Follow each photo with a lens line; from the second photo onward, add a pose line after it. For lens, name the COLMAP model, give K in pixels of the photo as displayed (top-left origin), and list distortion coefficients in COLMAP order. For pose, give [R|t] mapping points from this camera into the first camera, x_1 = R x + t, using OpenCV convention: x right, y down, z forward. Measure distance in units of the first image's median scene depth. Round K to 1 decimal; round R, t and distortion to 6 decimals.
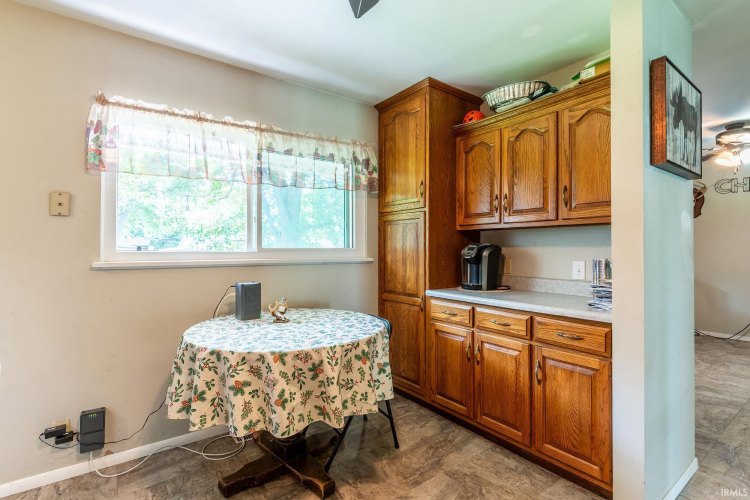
lens RADIAL K [[360.2, 0, 375.5], [0, 360.2, 248.7], [0, 0, 1]] dist [0.006900, 0.000521]
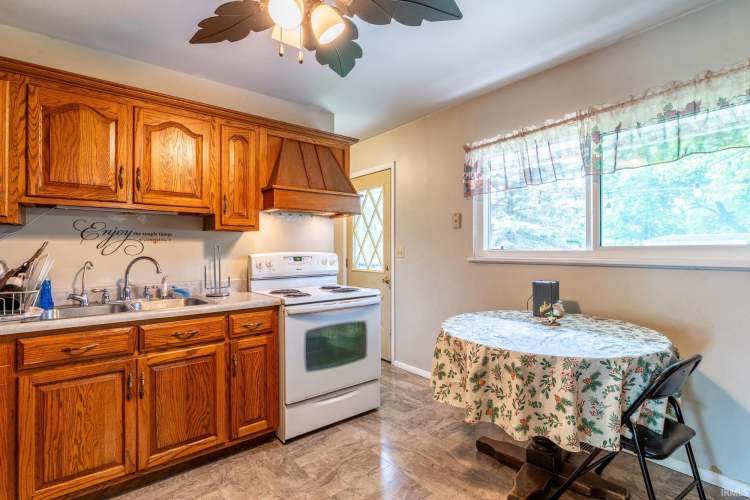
lens RADIAL K [[360.2, 0, 376.0], [0, 360.2, 251.1], [0, 0, 1]] dist [0.006900, 0.000521]
pose [[0.049681, 0.005023, -0.998752, 0.725004], [0.007097, 0.999960, 0.005382, 0.000398], [0.998740, -0.007355, 0.049644, 0.546069]]
